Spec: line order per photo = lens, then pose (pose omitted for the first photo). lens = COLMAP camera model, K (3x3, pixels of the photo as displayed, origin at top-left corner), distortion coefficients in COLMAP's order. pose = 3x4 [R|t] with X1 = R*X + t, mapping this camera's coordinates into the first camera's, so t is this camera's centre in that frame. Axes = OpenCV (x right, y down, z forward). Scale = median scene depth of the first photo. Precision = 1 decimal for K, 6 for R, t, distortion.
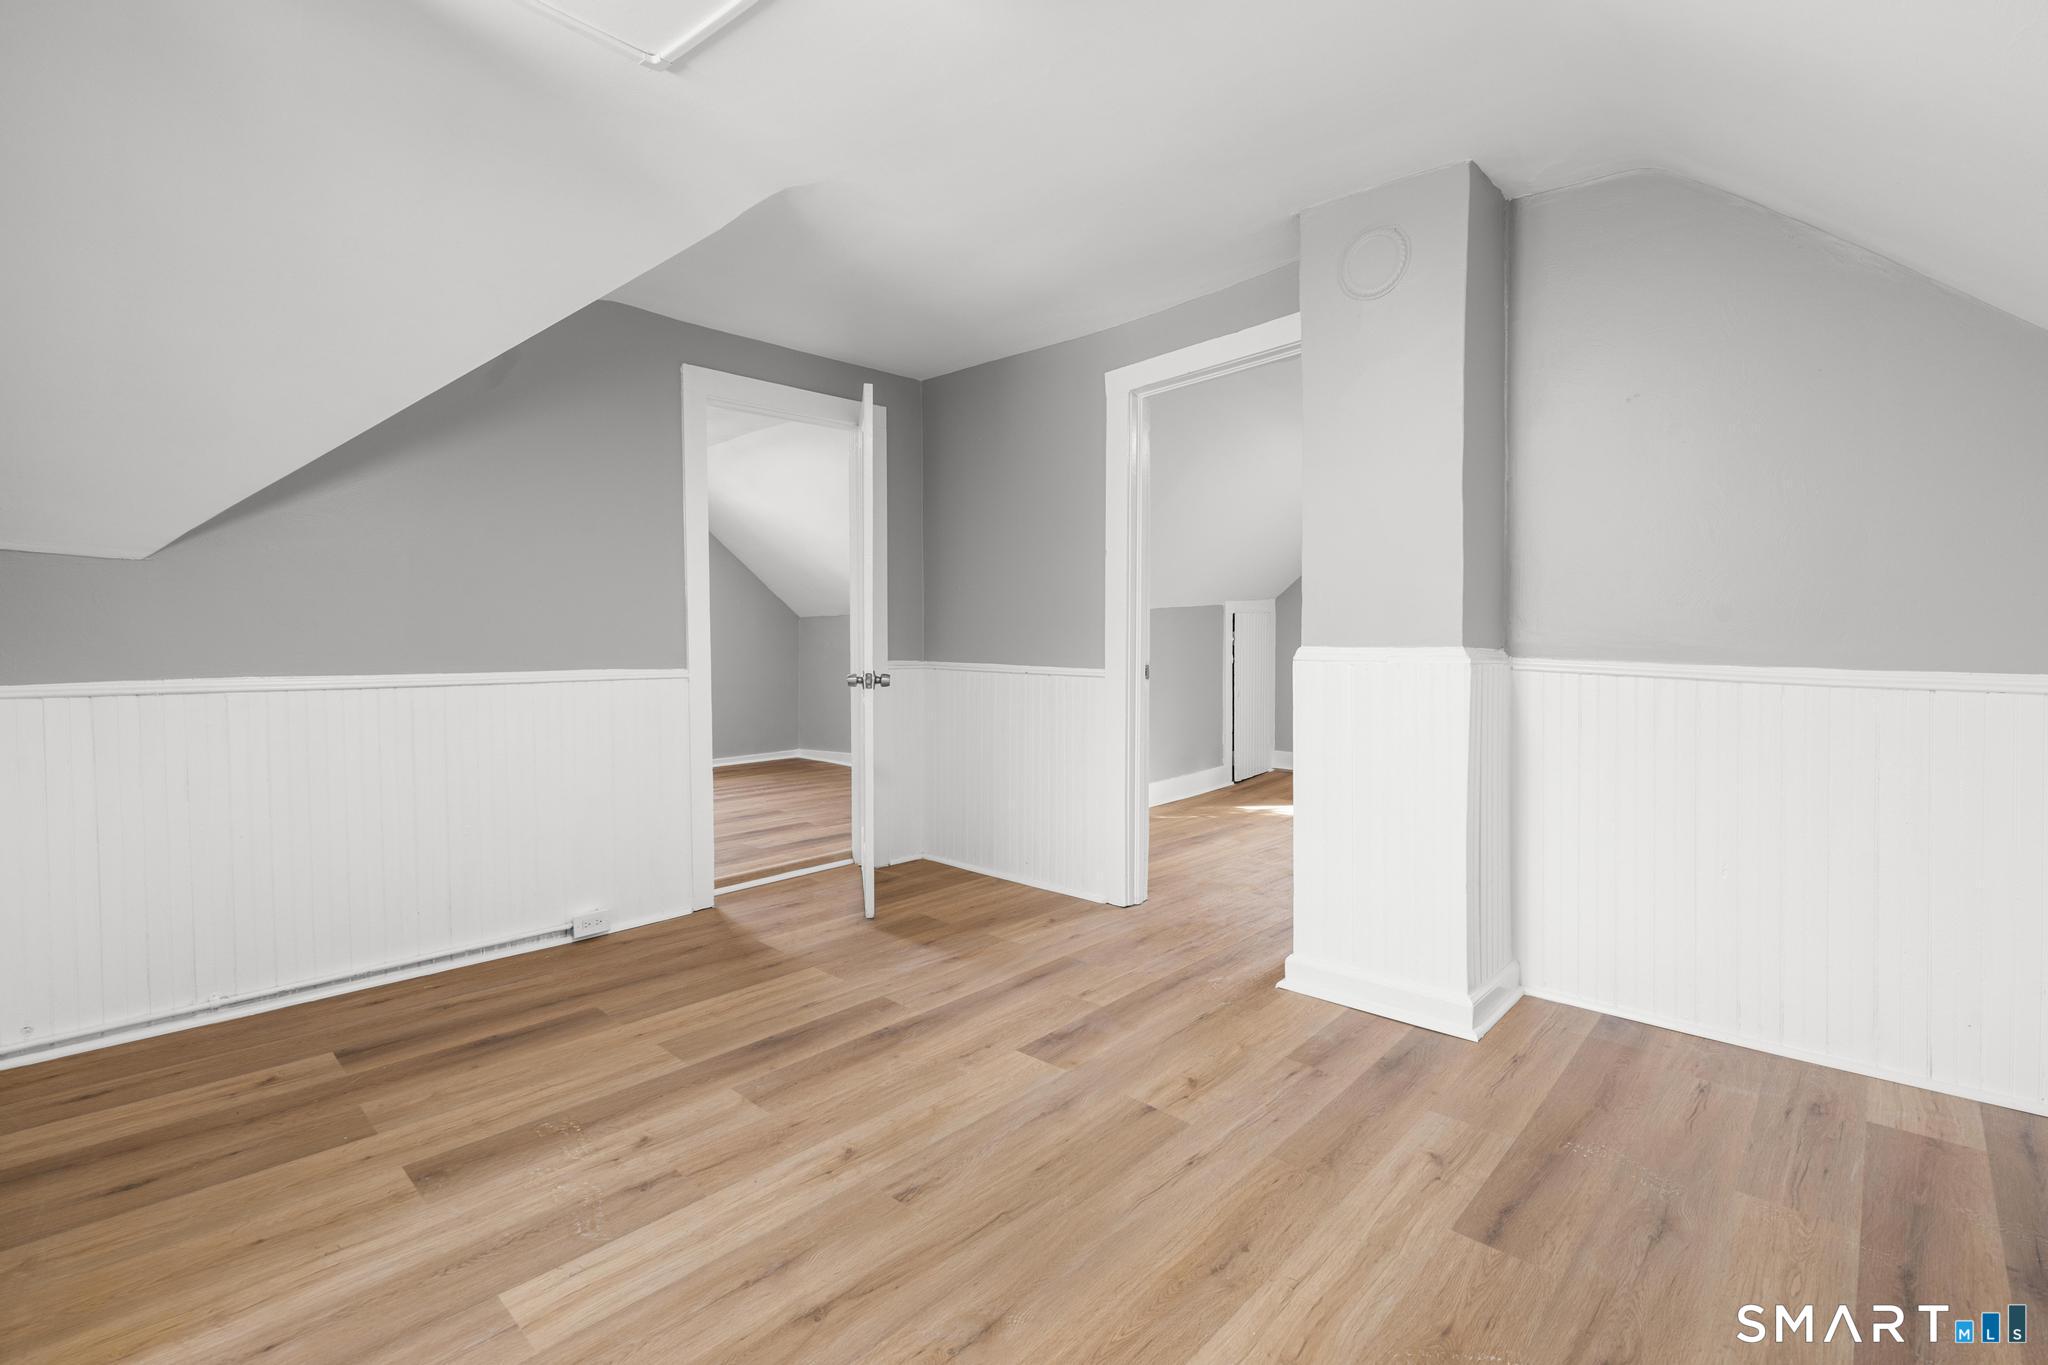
lens RADIAL K [[921.3, 0, 1030.6], [0, 921.3, 679.8], [0, 0, 1]] dist [-0.003302, 0.001049]
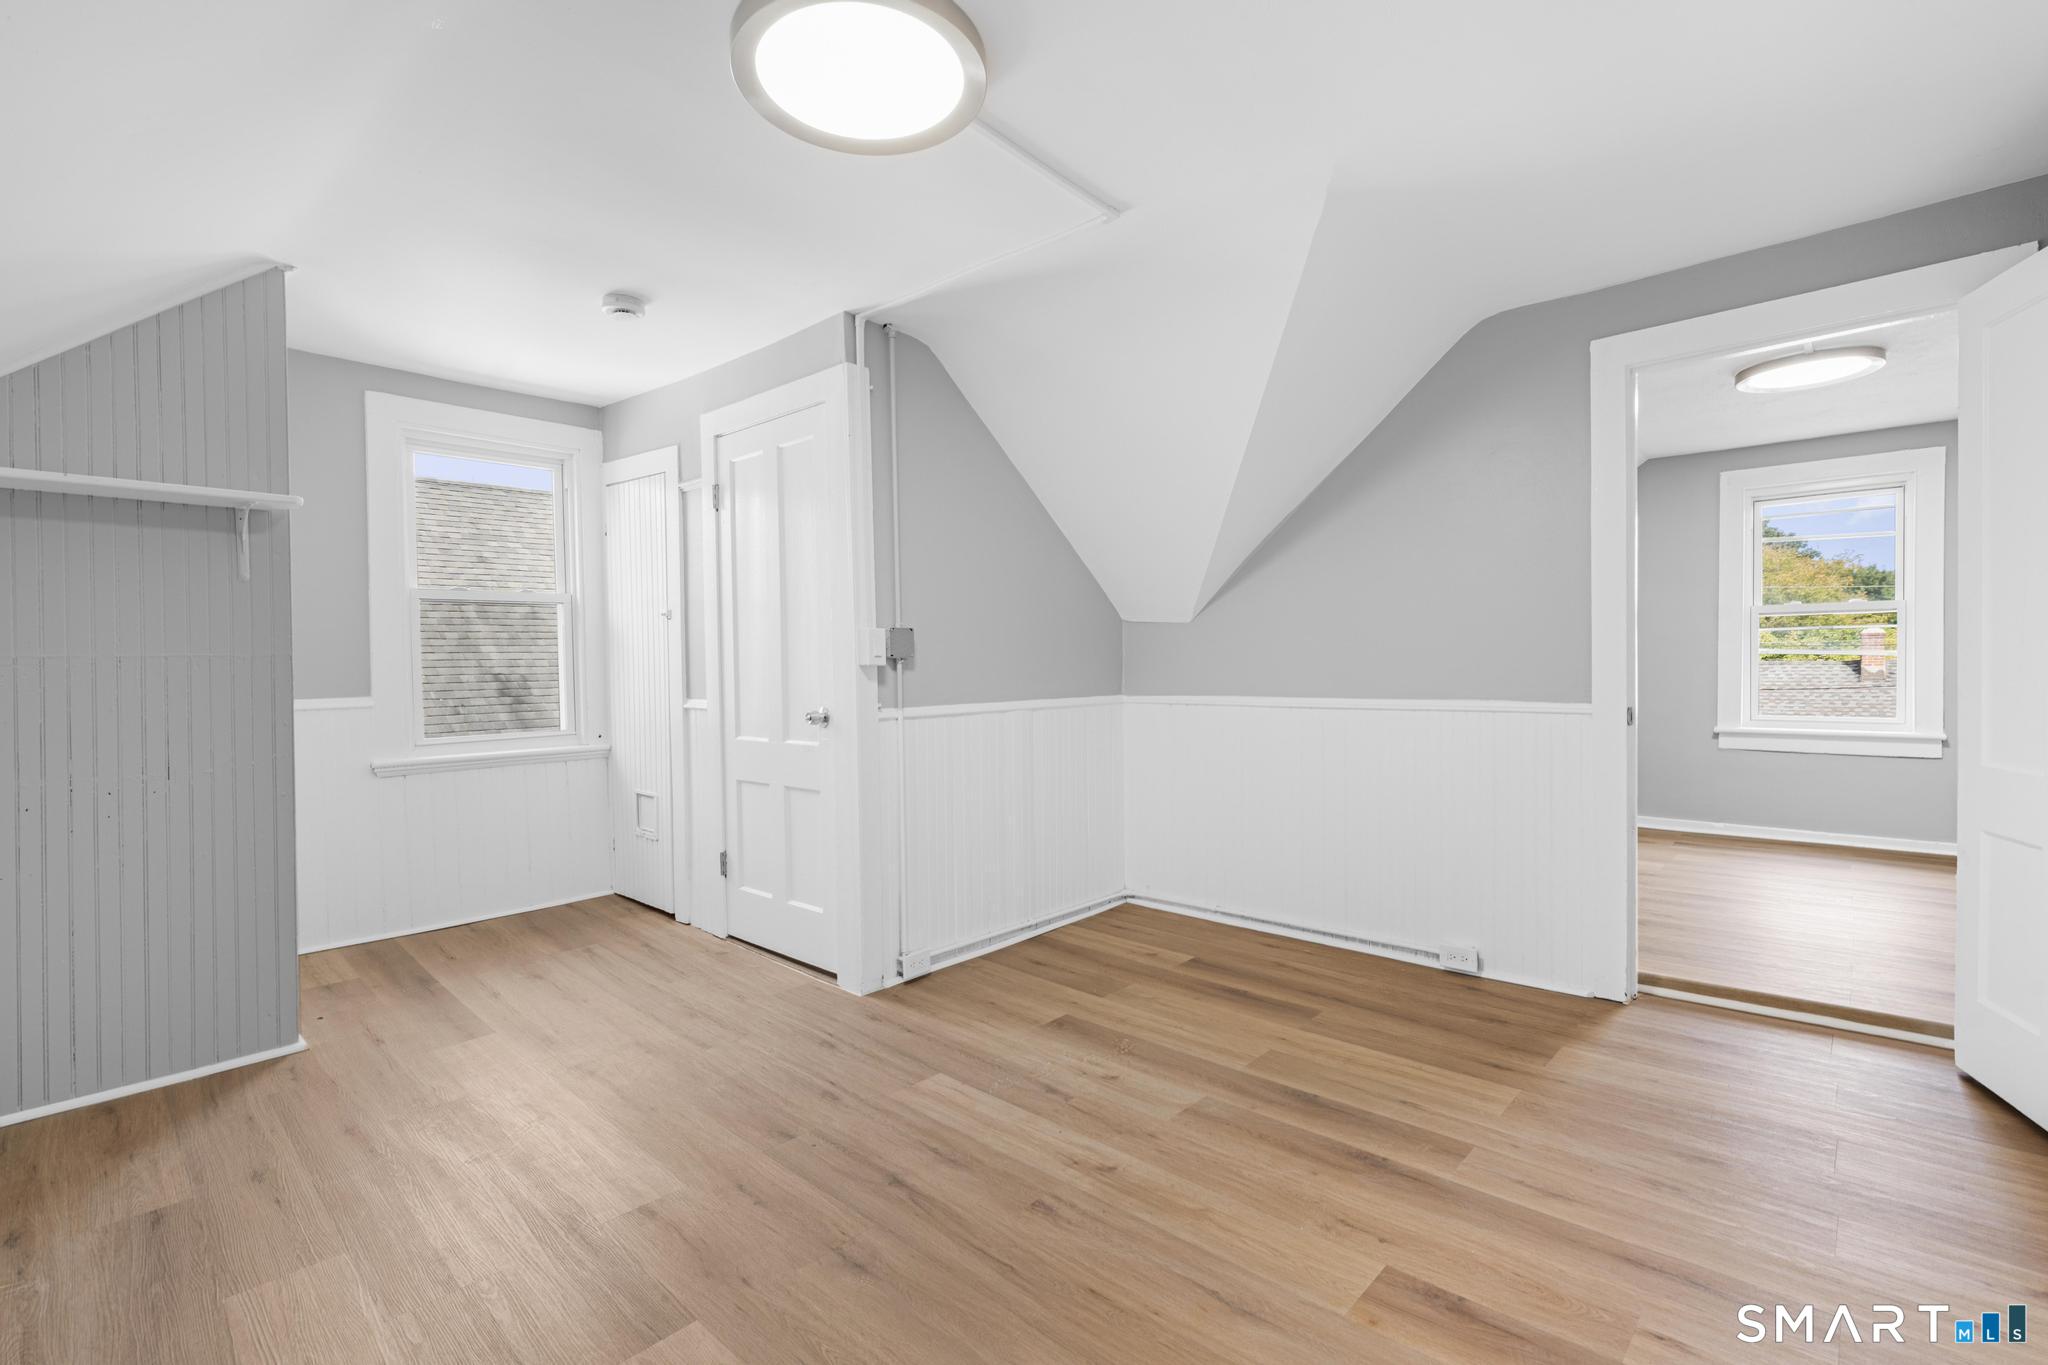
lens RADIAL K [[921.3, 0, 1030.6], [0, 921.3, 679.8], [0, 0, 1]] dist [-0.003302, 0.001049]
pose [[0.002663, 0.013676, -0.999903, 0.700404], [-0.032118, 0.999392, 0.013583, -0.042894], [0.999481, 0.032078, 0.003101, 0.744324]]
